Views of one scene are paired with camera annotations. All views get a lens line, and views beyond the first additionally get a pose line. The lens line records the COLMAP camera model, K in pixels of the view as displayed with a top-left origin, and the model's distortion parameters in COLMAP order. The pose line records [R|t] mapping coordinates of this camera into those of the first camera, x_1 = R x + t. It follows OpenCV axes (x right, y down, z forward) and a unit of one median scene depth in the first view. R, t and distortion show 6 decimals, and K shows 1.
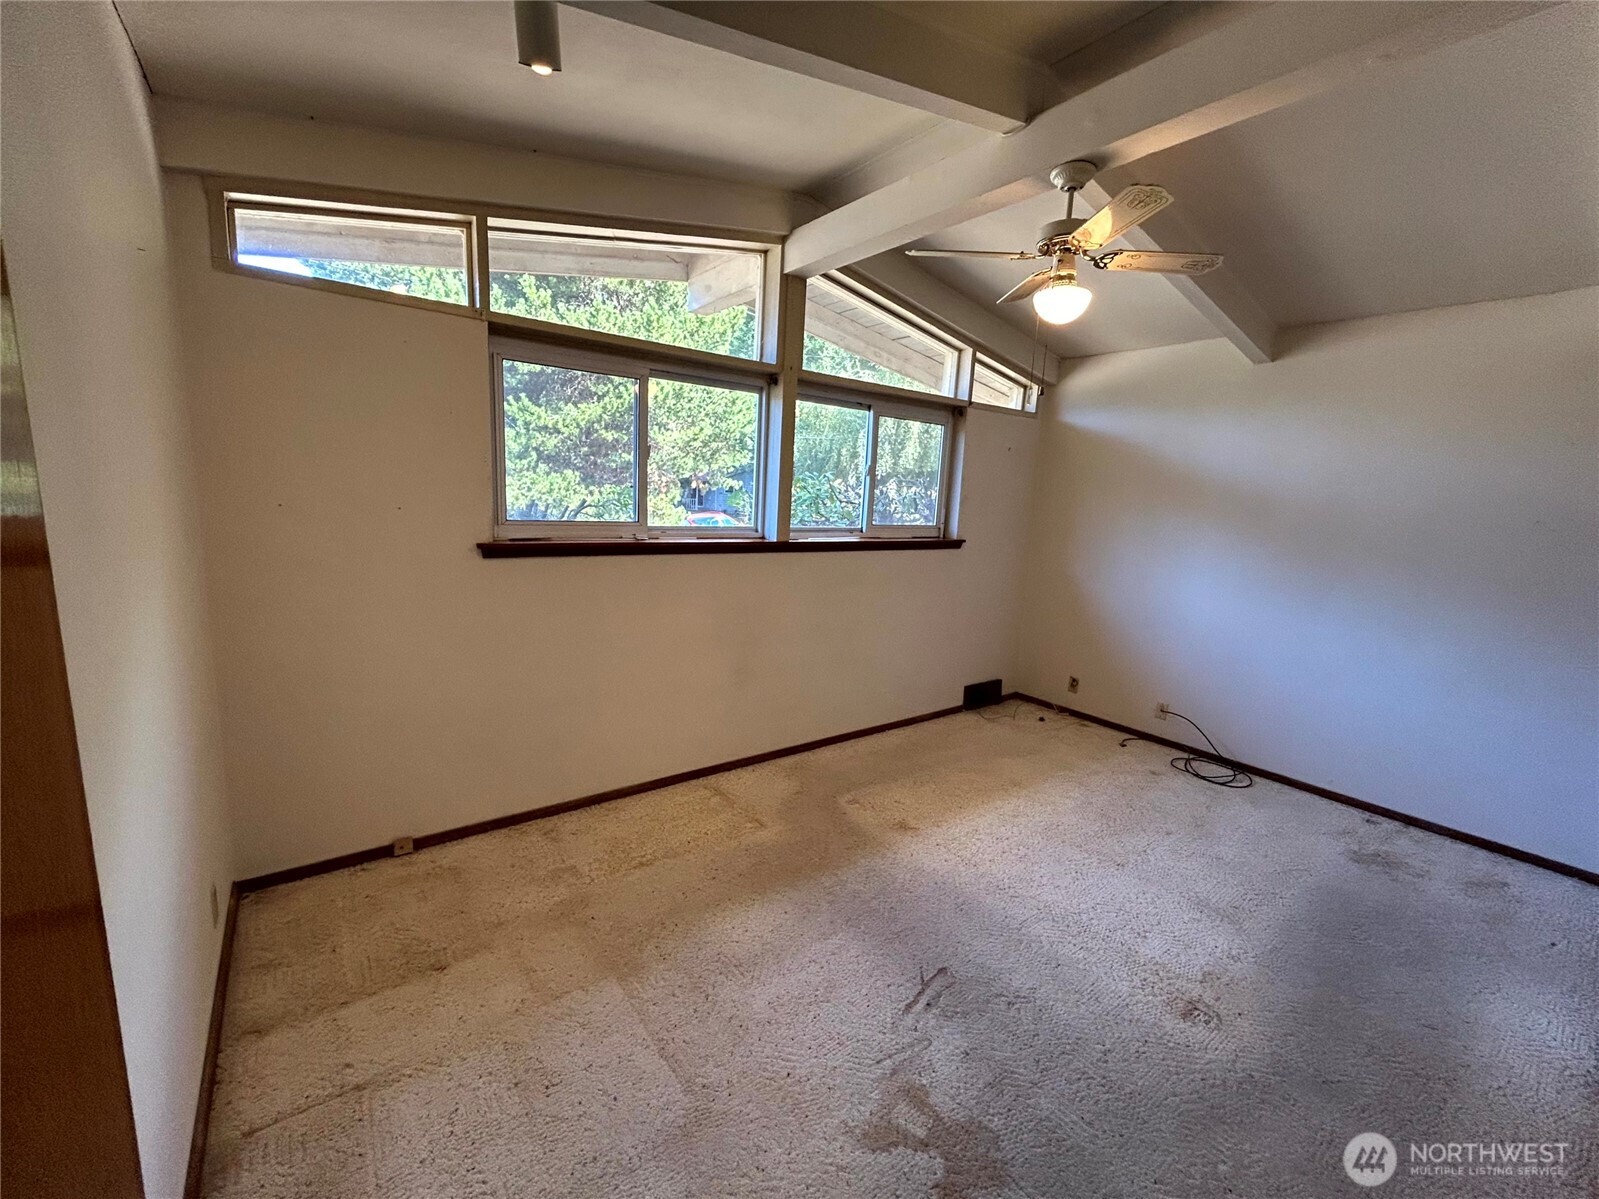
lens RADIAL K [[652.5, 0, 798.1], [0, 652.5, 597.9], [0, 0, 1]] dist [-0.000114, 0.001206]
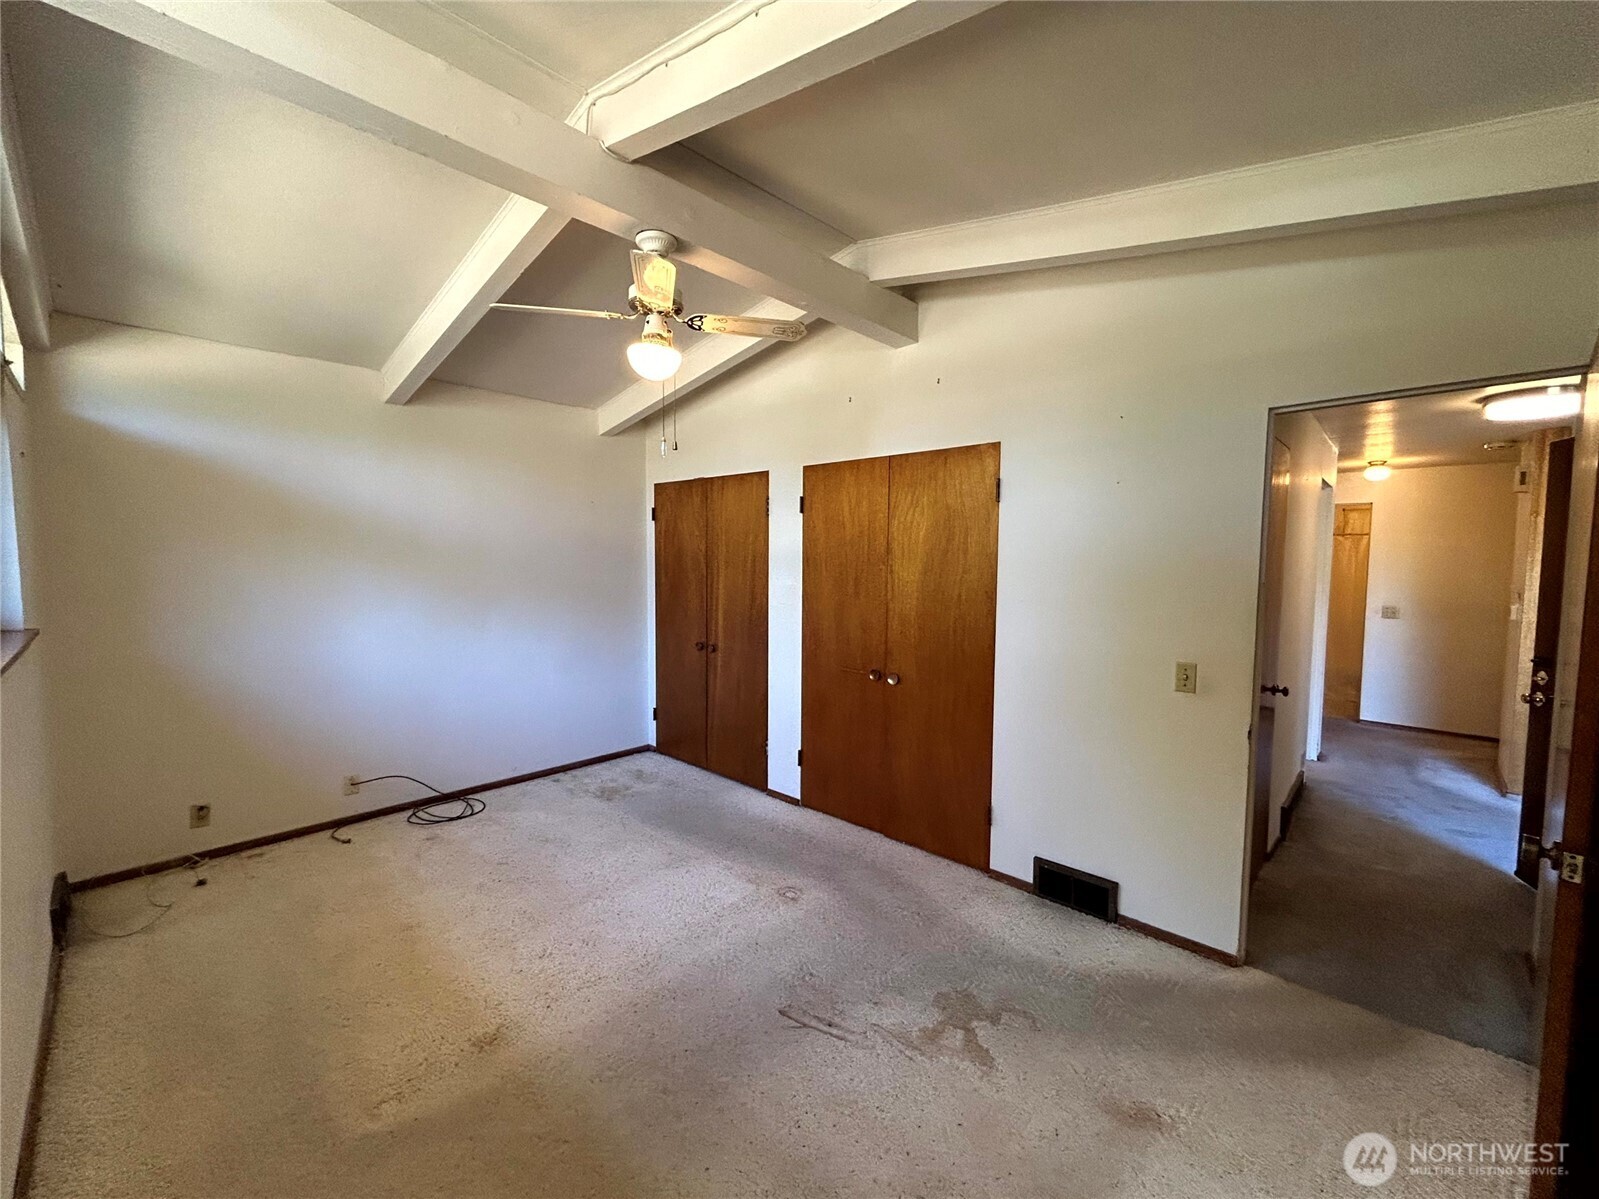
lens RADIAL K [[652.5, 0, 798.4], [0, 652.5, 598.9], [0, 0, 1]] dist [-0.000114, 0.001206]
pose [[-0.161005, -0.115611, 0.980159, -0.450891], [0.147465, 0.979150, 0.139715, -0.128700], [-0.975875, 0.167034, -0.140600, 0.644581]]
